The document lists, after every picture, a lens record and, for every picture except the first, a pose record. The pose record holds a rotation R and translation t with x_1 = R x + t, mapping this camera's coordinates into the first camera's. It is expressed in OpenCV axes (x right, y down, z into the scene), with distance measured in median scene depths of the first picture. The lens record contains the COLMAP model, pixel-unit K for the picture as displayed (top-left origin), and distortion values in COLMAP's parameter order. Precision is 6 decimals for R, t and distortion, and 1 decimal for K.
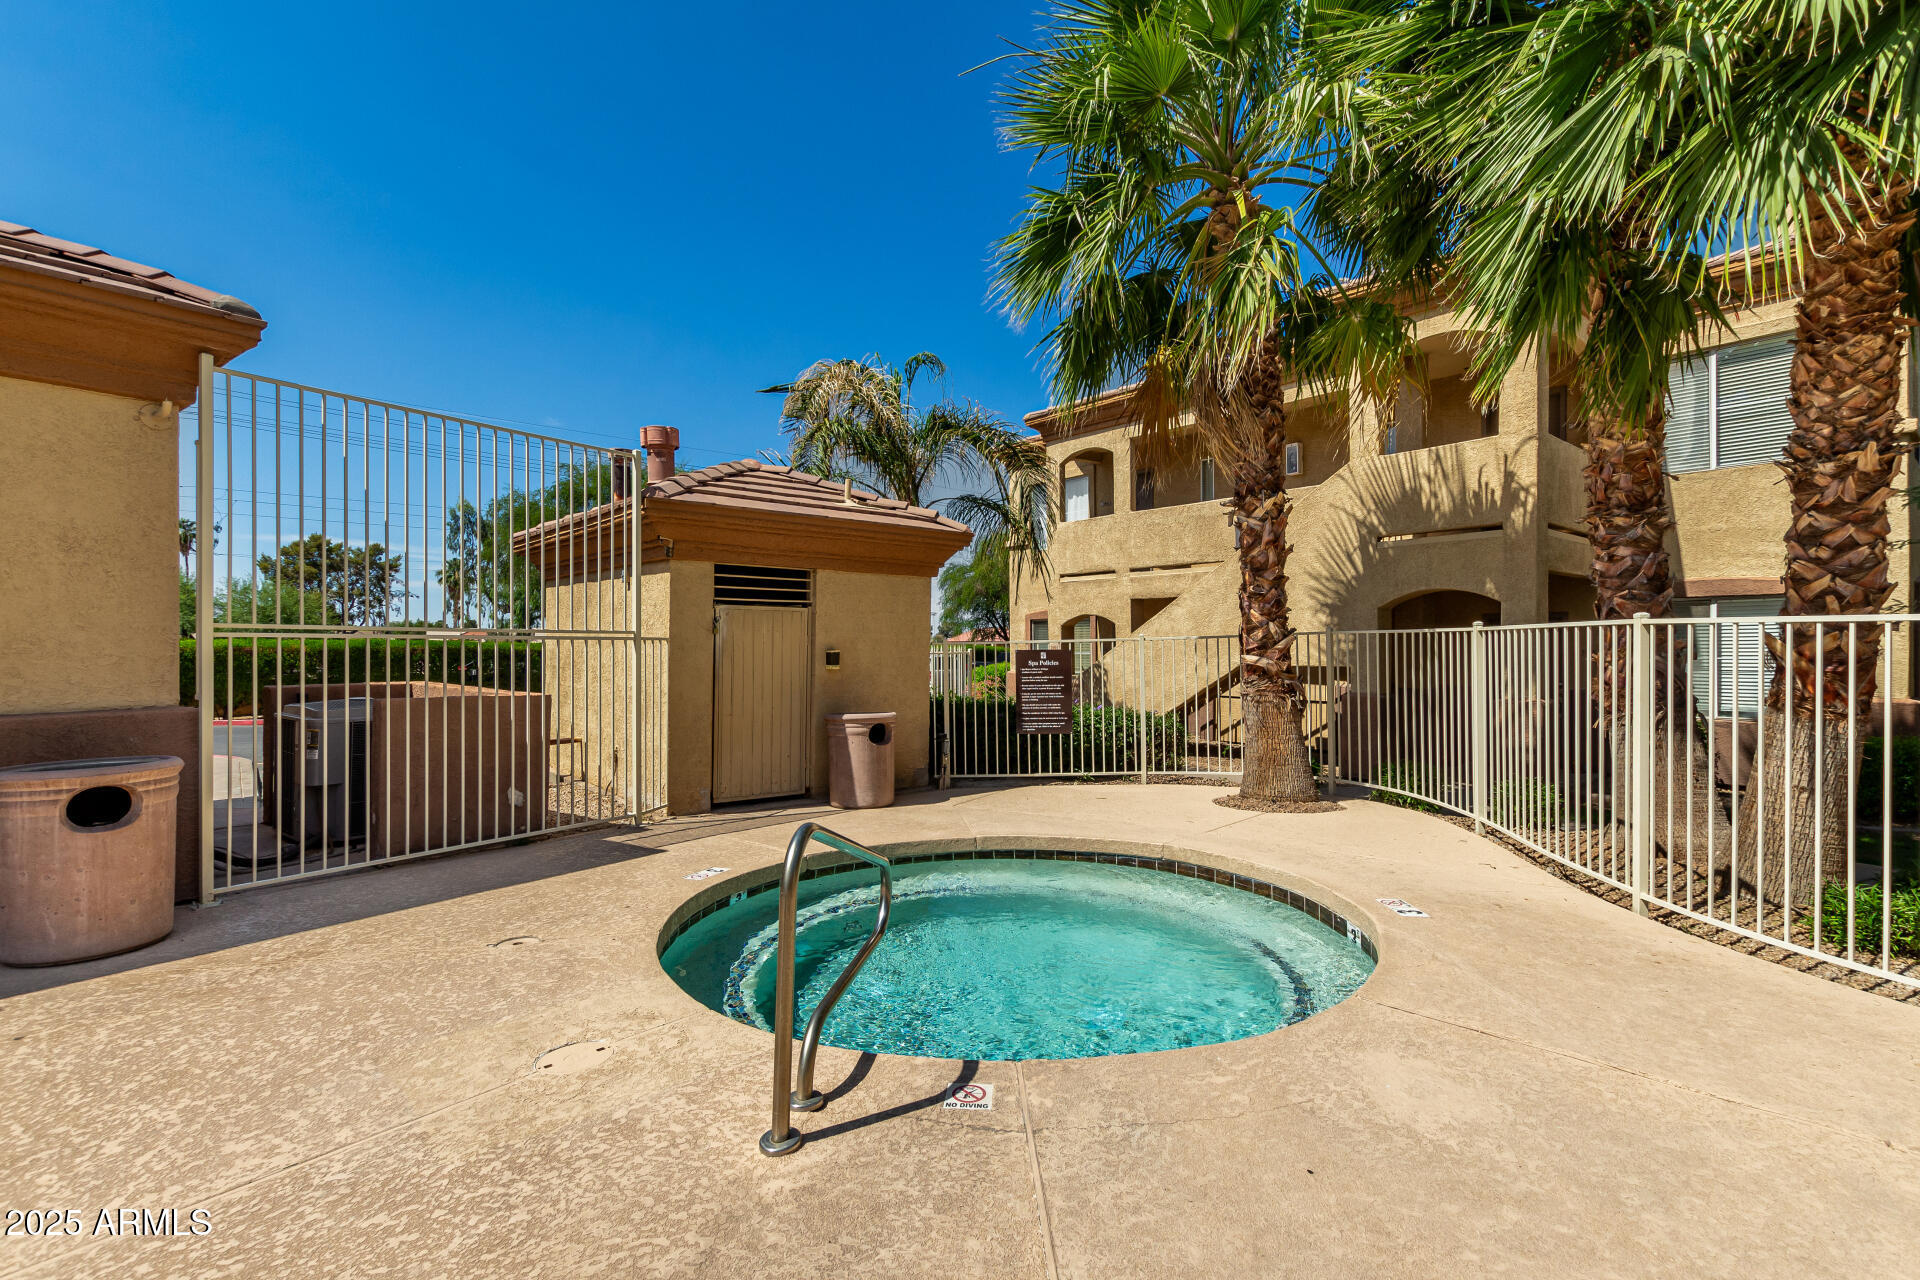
lens RADIAL K [[878.7, 0, 954.2], [0, 878.7, 642.7], [0, 0, 1]] dist [-0.007468, 0.001205]
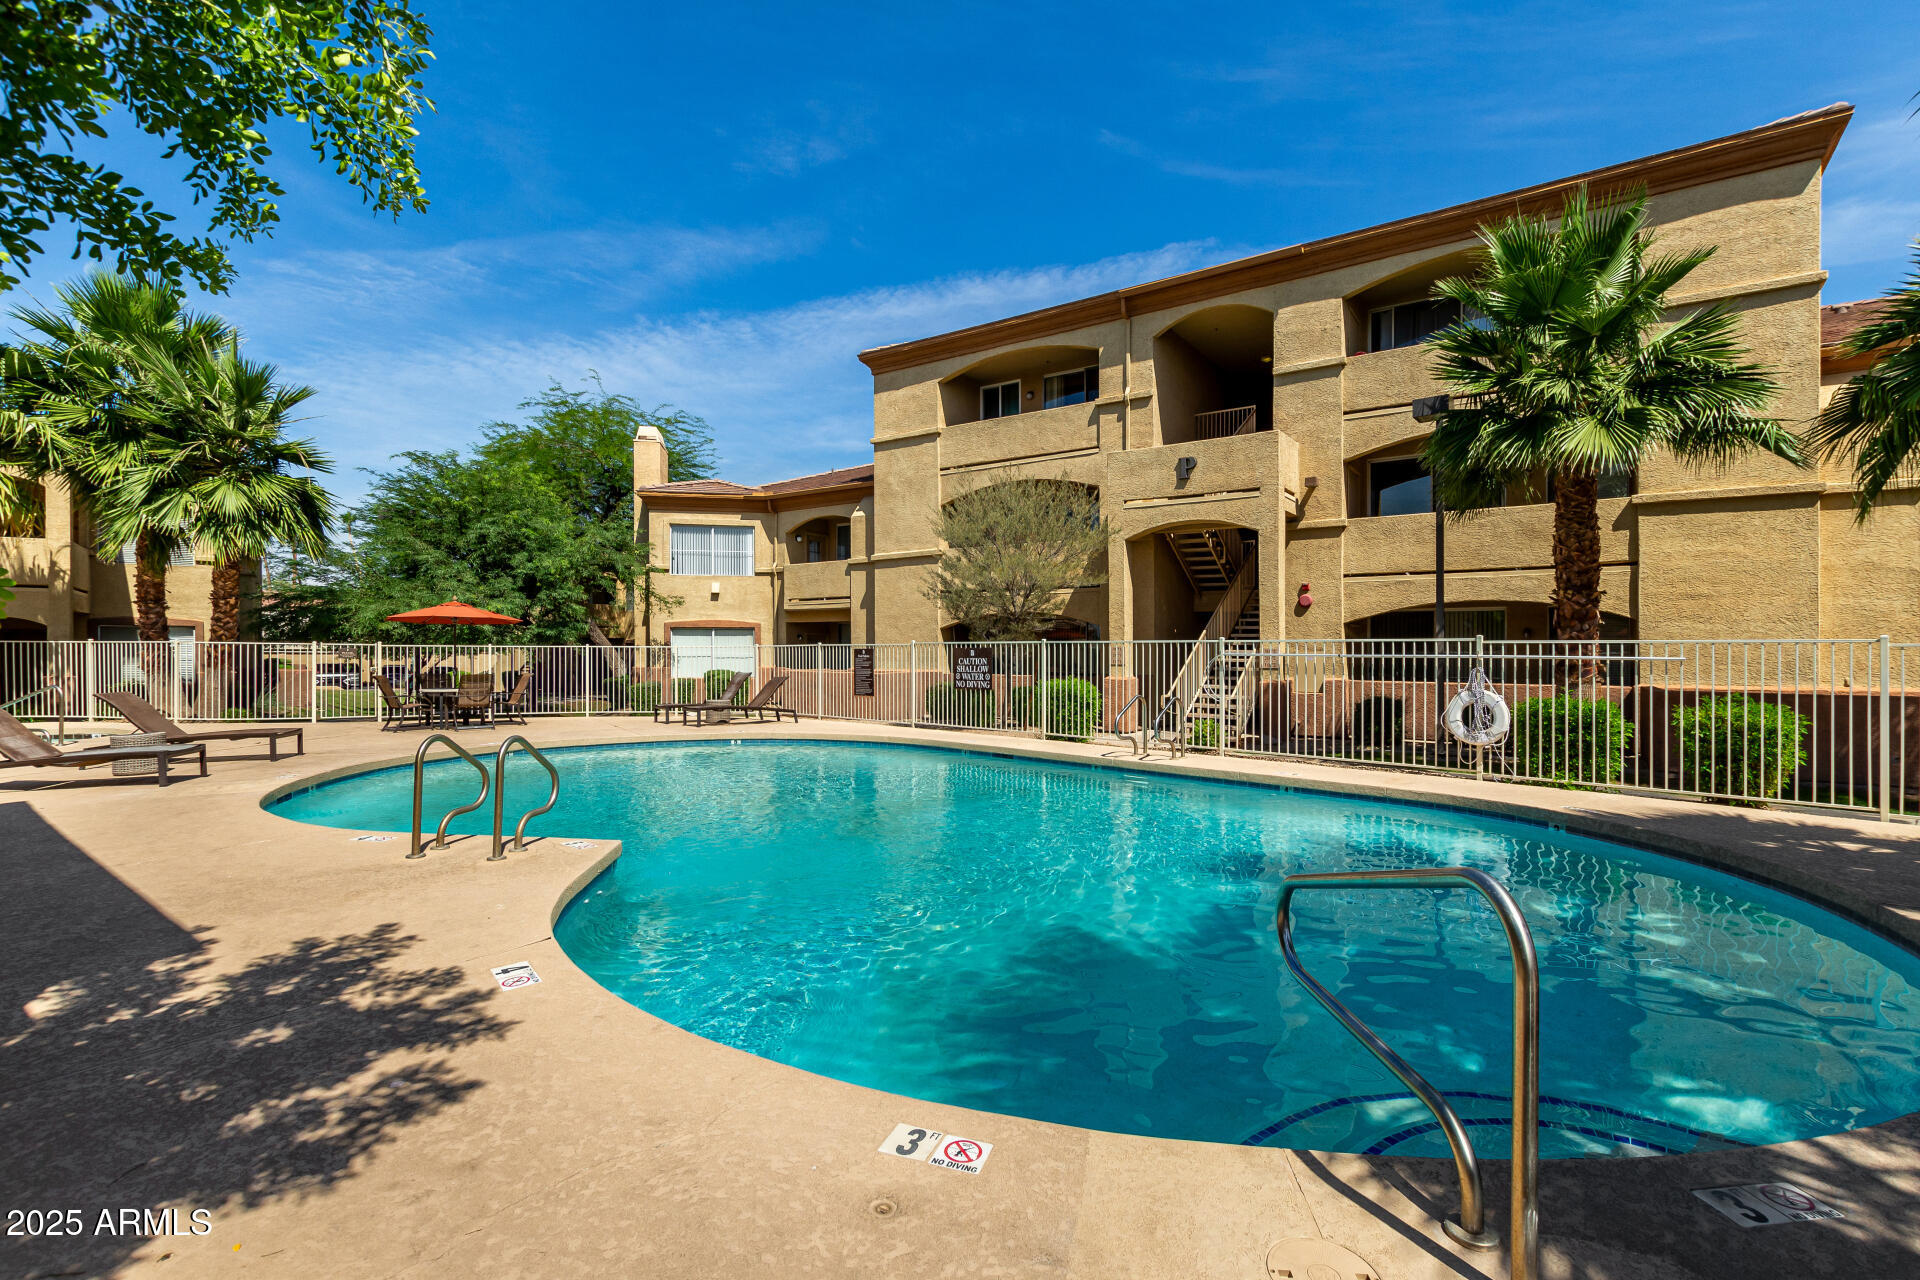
lens RADIAL K [[878.7, 0, 972.4], [0, 878.7, 649.1], [0, 0, 1]] dist [-0.007468, 0.001205]
pose [[0.011389, -0.000157, 0.999935, -1.303719], [-0.000902, 1.000000, 0.000167, 0.001090], [-0.999935, -0.000904, 0.011389, -1.086796]]
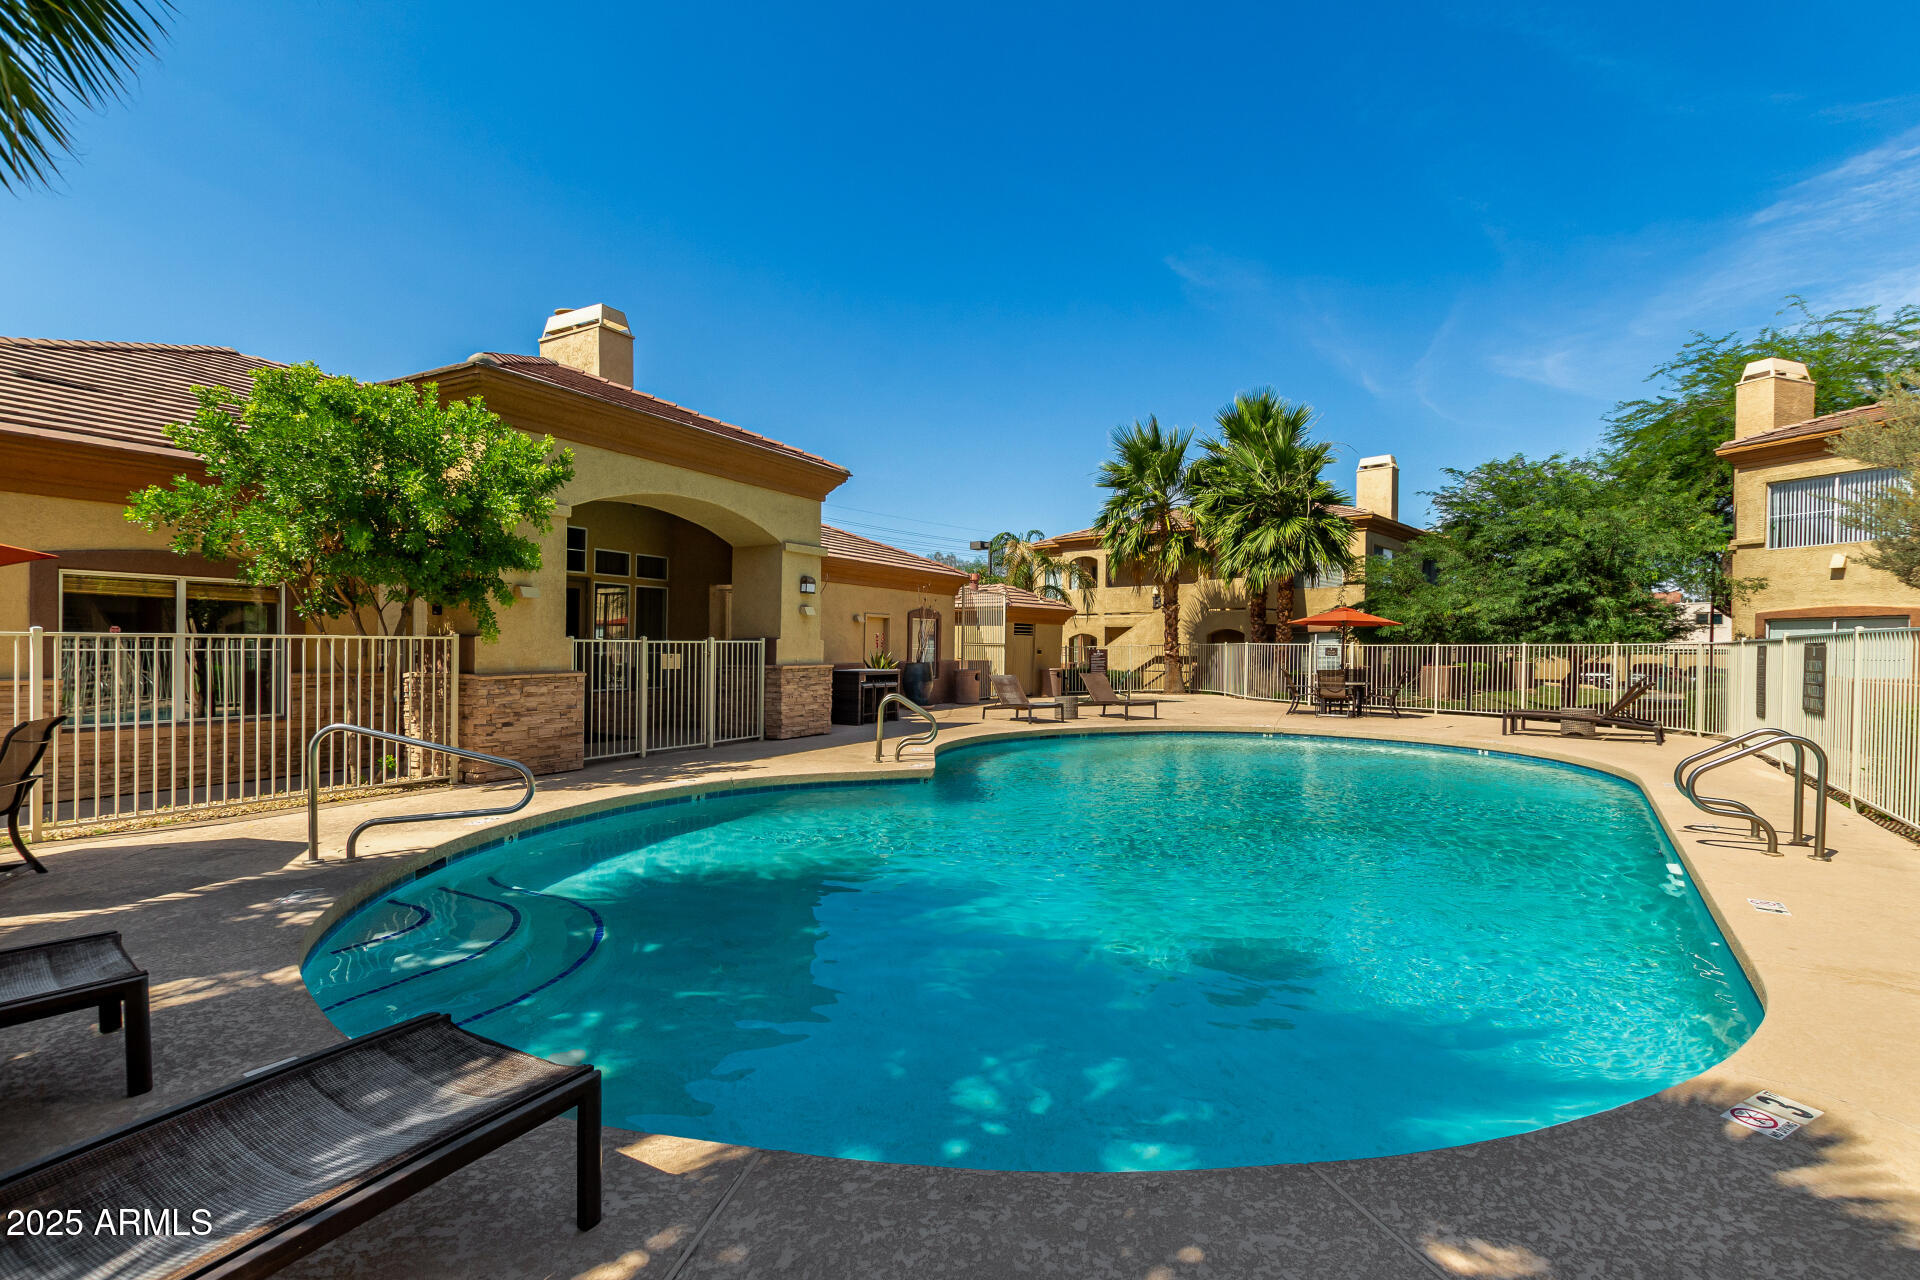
lens RADIAL K [[878.7, 0, 970.7], [0, 878.7, 651.4], [0, 0, 1]] dist [-0.007468, 0.001205]
pose [[0.987082, -0.001896, 0.160206, -0.797752], [0.001240, 0.999990, 0.004196, 0.001381], [-0.160212, -0.003943, 0.987075, -1.848841]]
